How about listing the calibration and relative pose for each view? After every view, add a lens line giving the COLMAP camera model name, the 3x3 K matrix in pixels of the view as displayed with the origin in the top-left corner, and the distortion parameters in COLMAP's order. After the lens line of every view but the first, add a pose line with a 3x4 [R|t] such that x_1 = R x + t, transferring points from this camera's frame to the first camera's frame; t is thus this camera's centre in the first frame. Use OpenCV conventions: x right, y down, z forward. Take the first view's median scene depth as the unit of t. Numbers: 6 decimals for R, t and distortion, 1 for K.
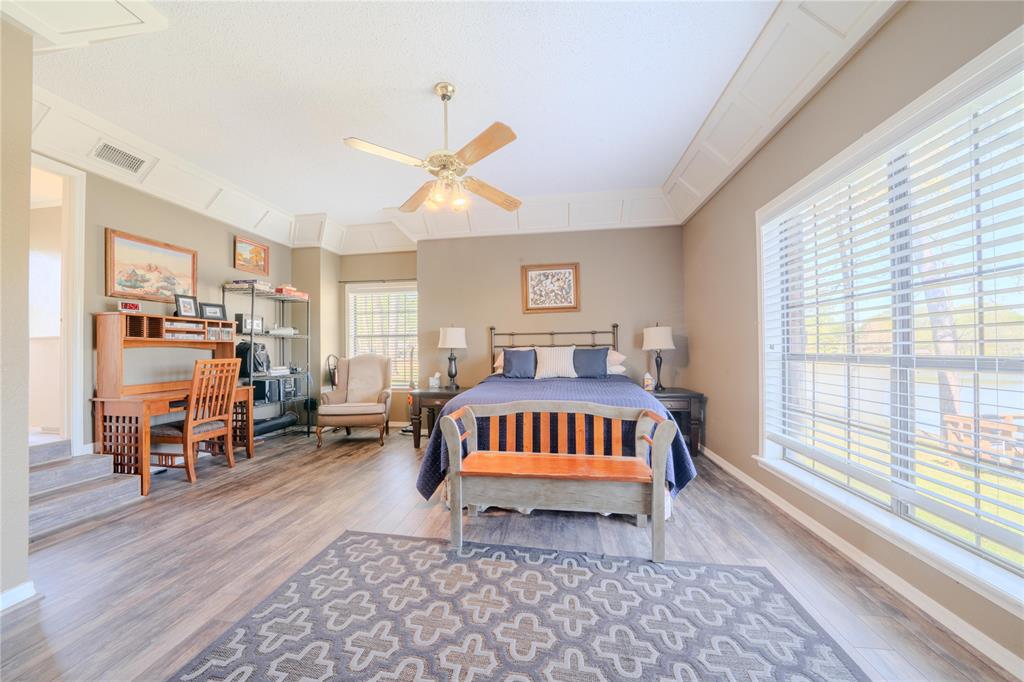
lens RADIAL K [[357.6, 0, 512.0], [0, 357.6, 348.2], [0, 0, 1]] dist [-0.018885, 0.000661]
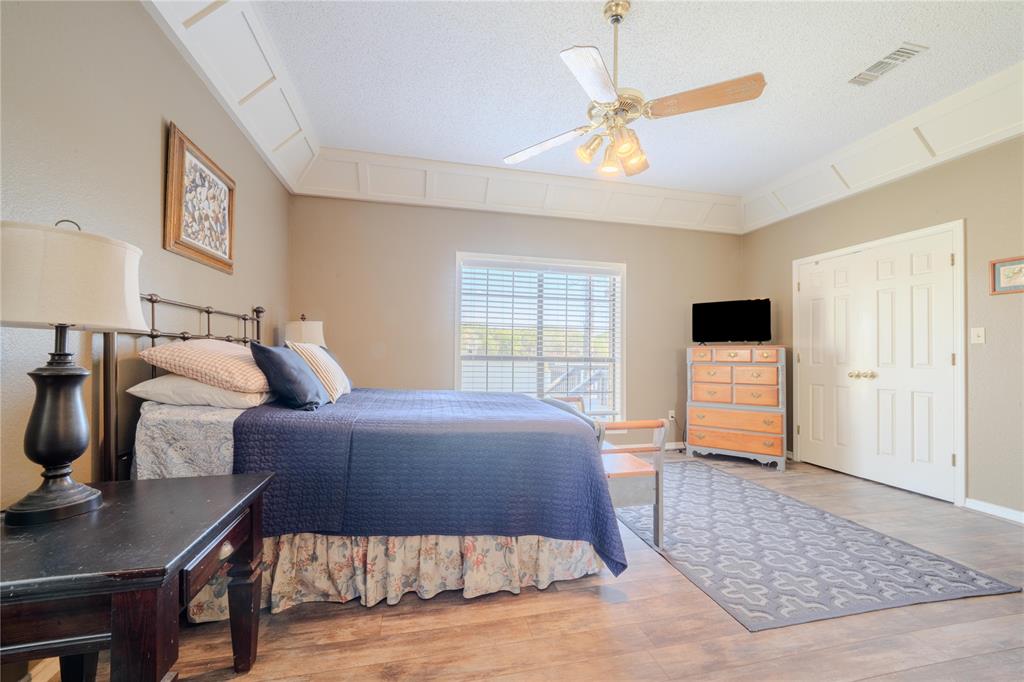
lens RADIAL K [[402.4, 0, 508.6], [0, 402.4, 349.0], [0, 0, 1]] dist [-0.000129, -0.000005]
pose [[-0.364039, 0.020769, 0.931152, -1.261523], [-0.009603, 0.999614, -0.026051, 0.041307], [-0.931334, -0.018425, -0.363700, 2.133757]]
